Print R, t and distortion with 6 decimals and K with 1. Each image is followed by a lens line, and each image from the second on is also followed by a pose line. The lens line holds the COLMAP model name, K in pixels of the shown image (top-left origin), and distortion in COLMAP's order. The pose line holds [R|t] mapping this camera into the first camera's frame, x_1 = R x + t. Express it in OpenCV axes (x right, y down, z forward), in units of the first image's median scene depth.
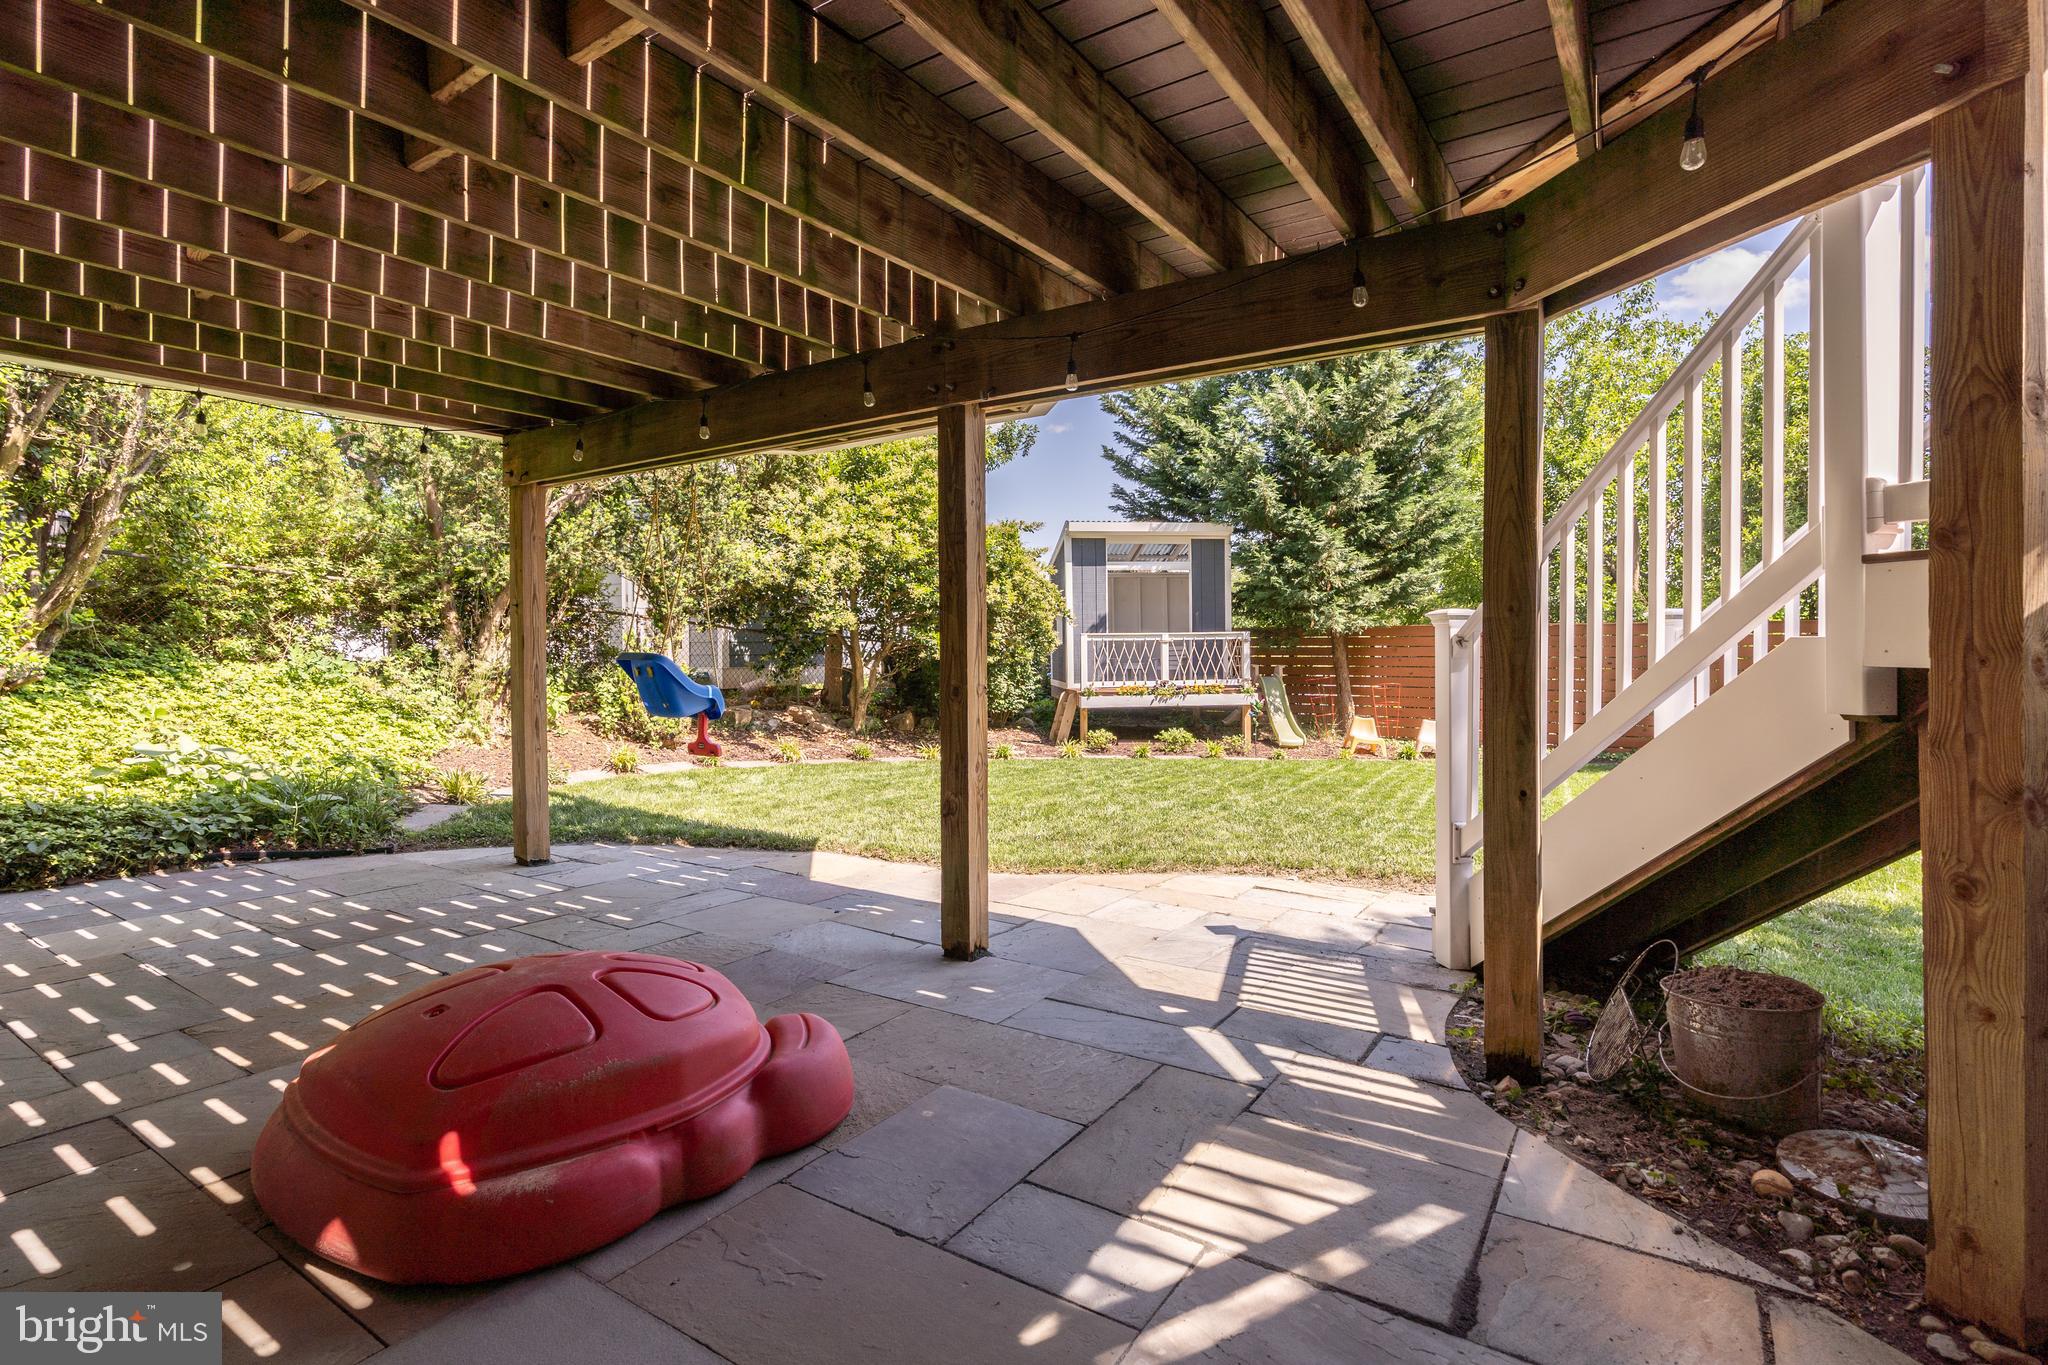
lens RADIAL K [[976.0, 0, 1015.2], [0, 976.0, 640.6], [0, 0, 1]] dist [0.000459, -0.000007]
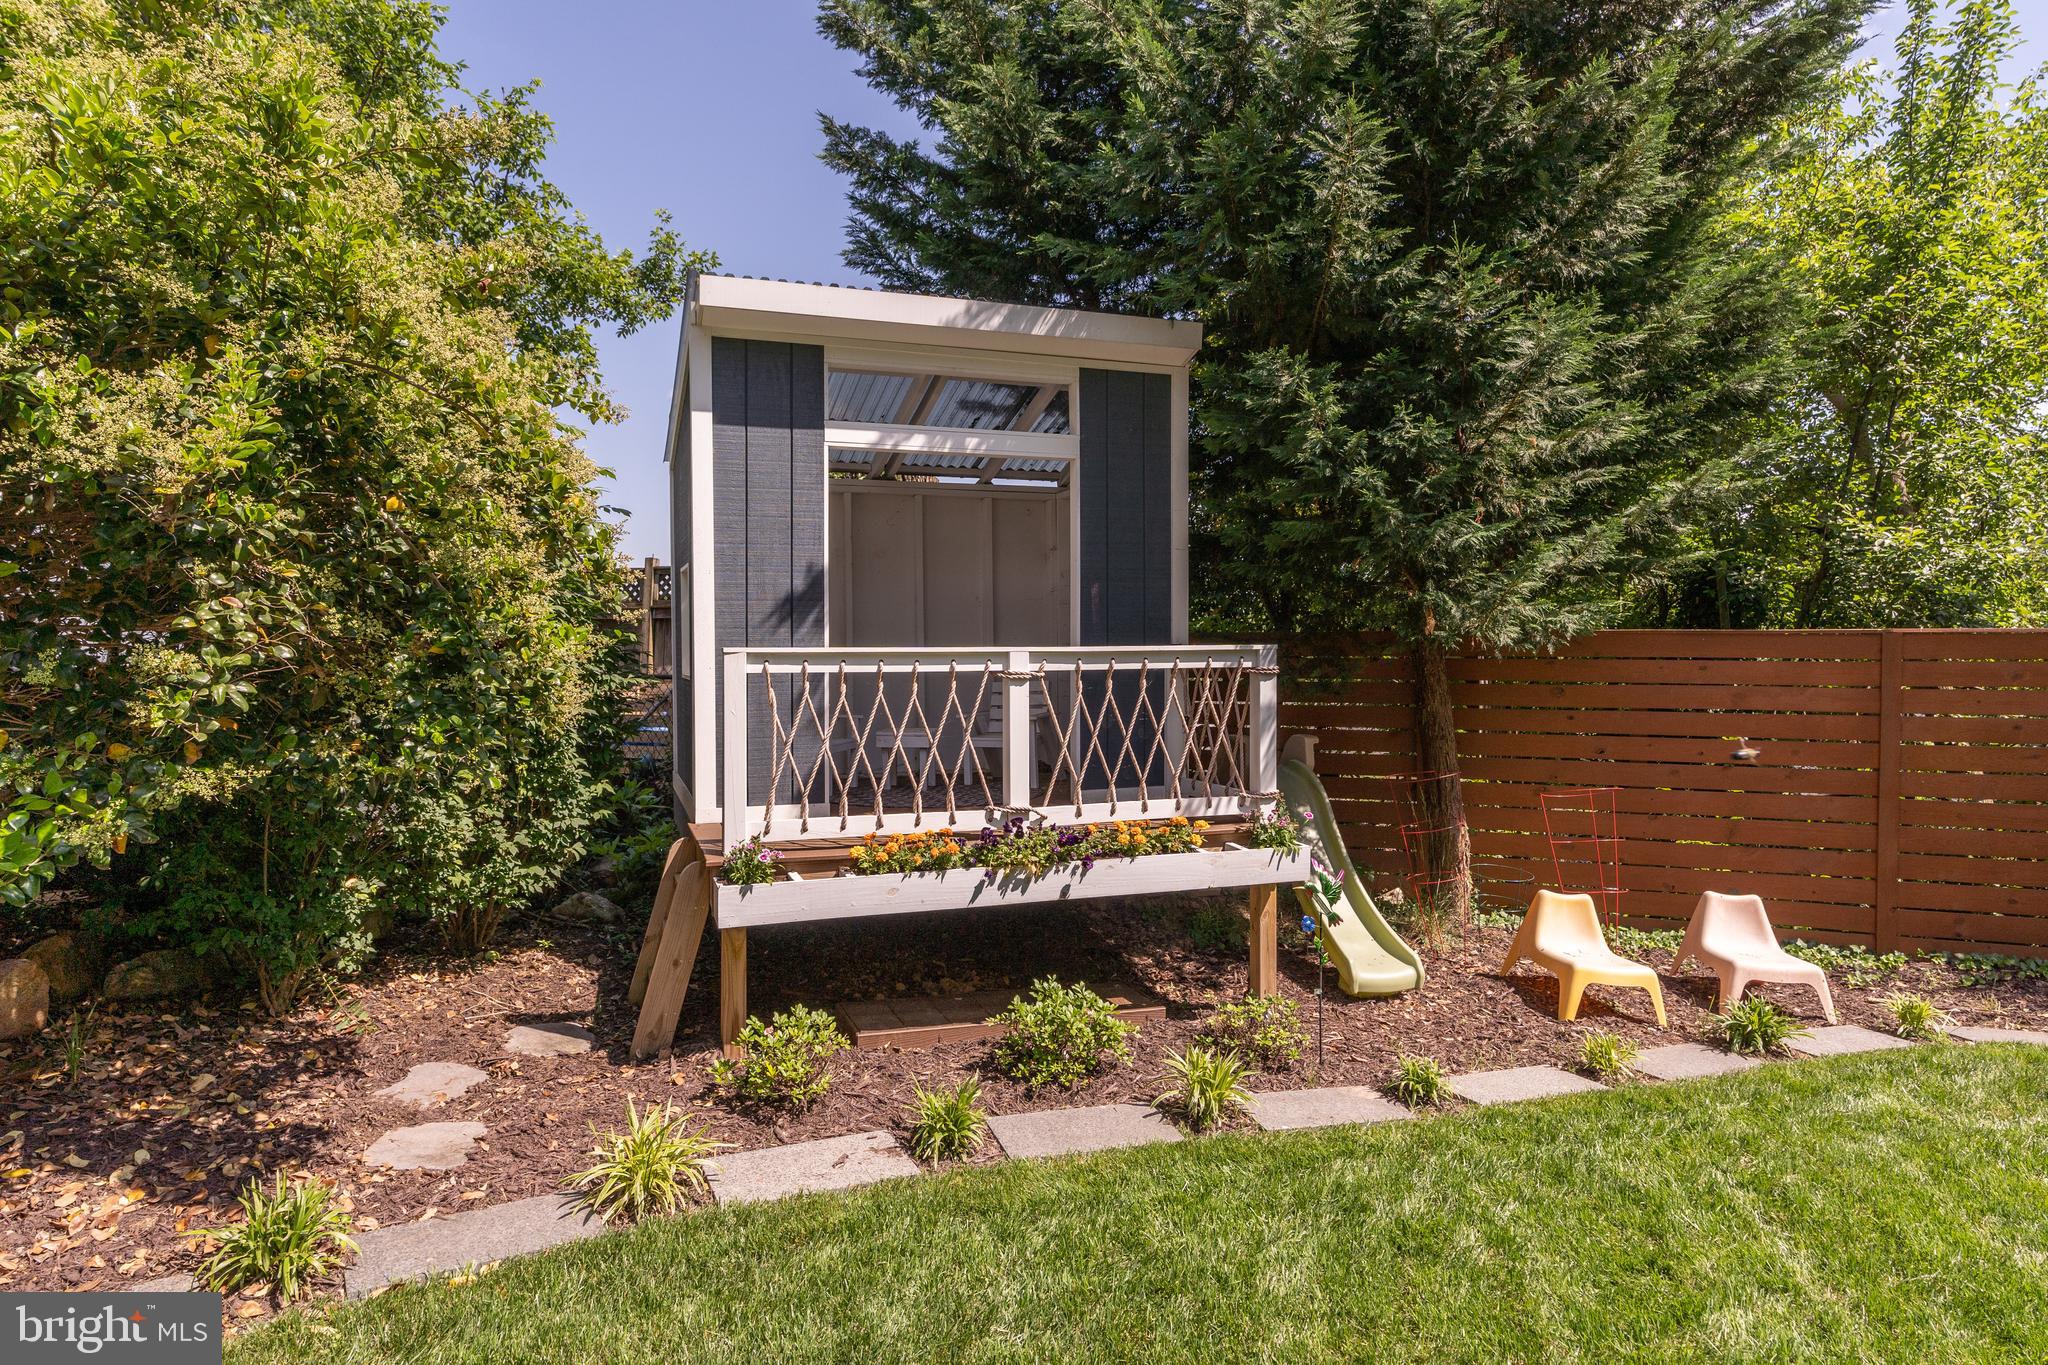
lens RADIAL K [[1175.7, 0, 984.6], [0, 1175.7, 647.8], [0, 0, 1]] dist [-0.007054, 0.003375]
pose [[0.978660, 0.006077, 0.205395, 0.069798], [-0.006495, 0.999978, 0.001364, -0.008153], [-0.205382, -0.002669, 0.978678, 0.649486]]
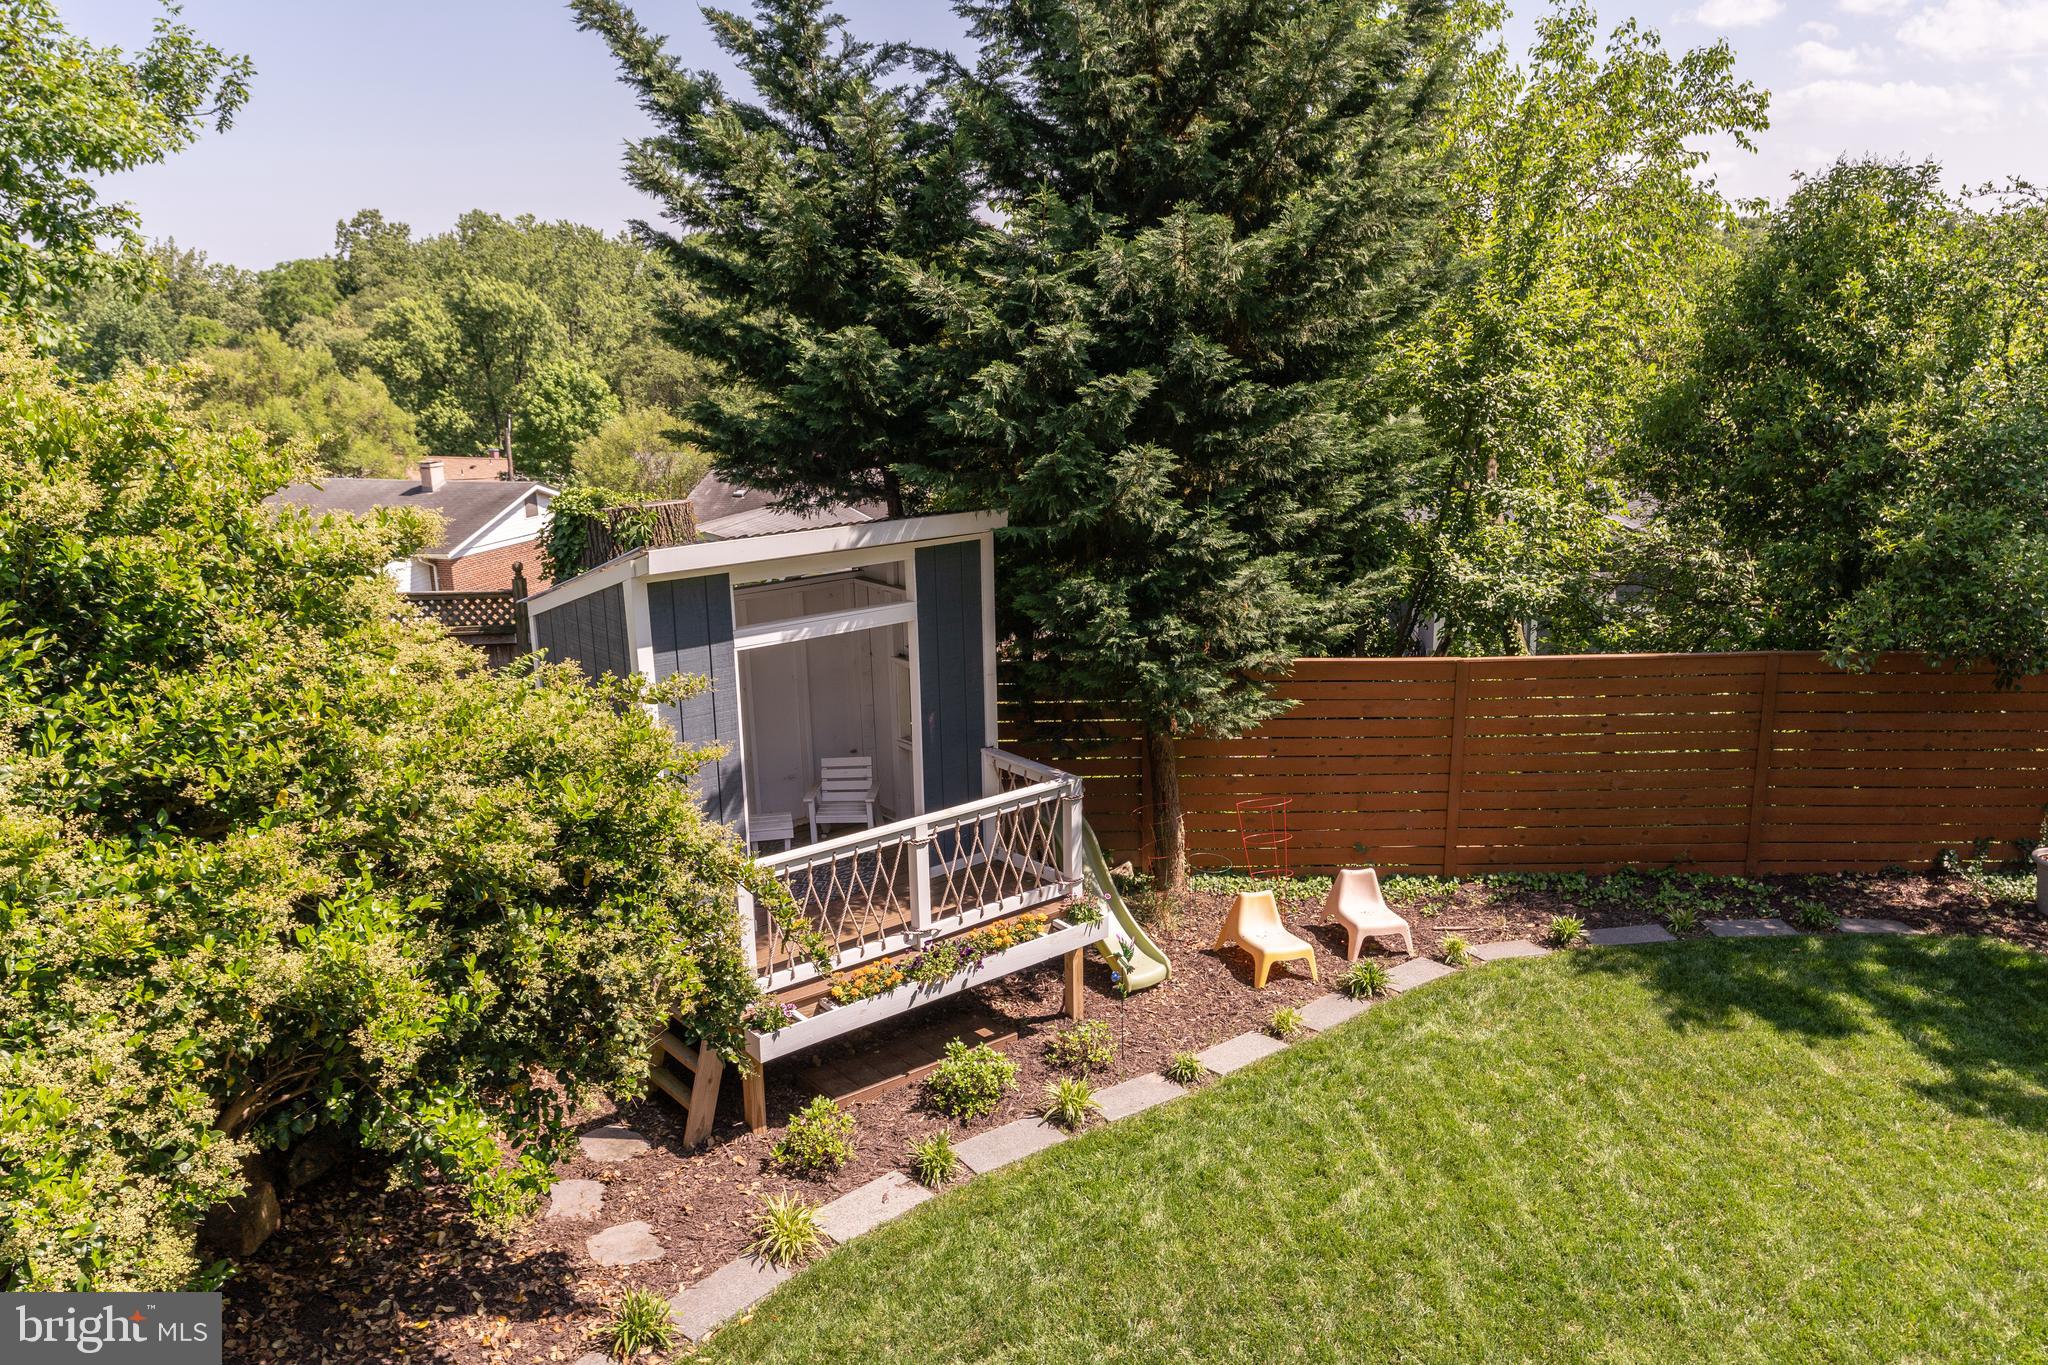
lens RADIAL K [[1530.3, 0, 1024.0], [0, 1530.3, 682.5], [0, 0, 1]] dist [-0.005664, -0.000134]
pose [[0.847351, -0.133808, 0.513898, -0.133733], [0.010084, 0.971613, 0.236360, -0.216388], [-0.530937, -0.195097, 0.824647, 0.451464]]
